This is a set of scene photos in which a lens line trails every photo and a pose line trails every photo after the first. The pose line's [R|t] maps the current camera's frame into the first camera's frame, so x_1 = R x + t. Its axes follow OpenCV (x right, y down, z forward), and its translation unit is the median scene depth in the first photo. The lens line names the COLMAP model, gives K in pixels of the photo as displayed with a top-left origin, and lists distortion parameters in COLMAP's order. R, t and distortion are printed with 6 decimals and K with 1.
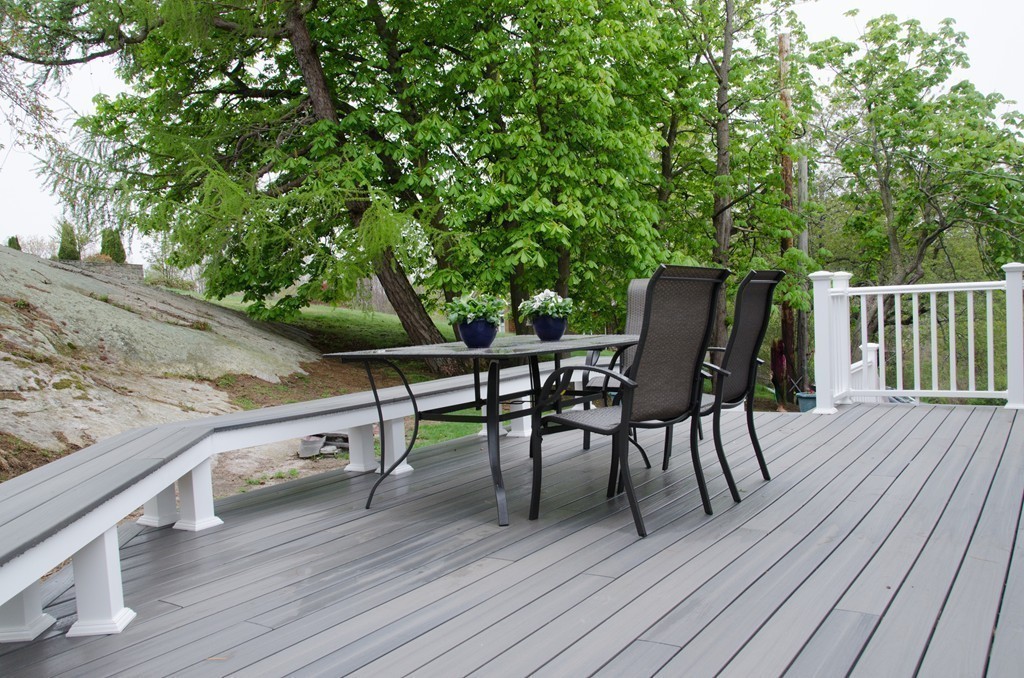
lens RADIAL K [[893.9, 0, 512.0], [0, 893.9, 339.0], [0, 0, 1]] dist [-0.074631, 0.004350]
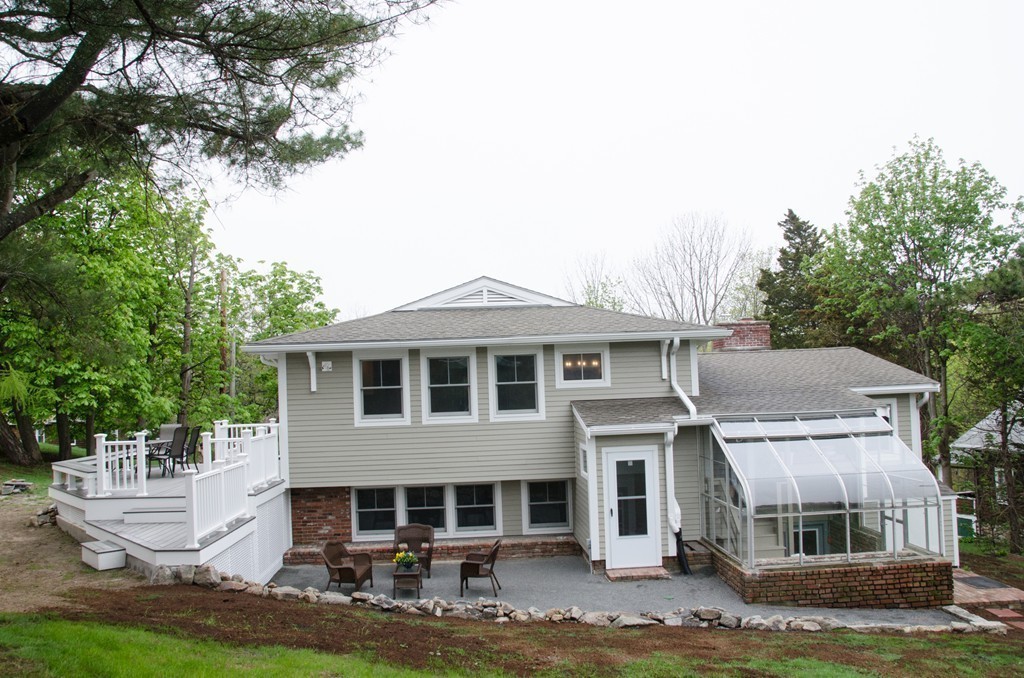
lens RADIAL K [[893.9, 0, 512.0], [0, 893.9, 339.0], [0, 0, 1]] dist [-0.074631, 0.004350]
pose [[0.830221, 0.045378, 0.555584, -0.258838], [0.021043, 0.993419, -0.112584, 0.008316], [-0.557037, 0.105161, 0.823803, -1.036518]]
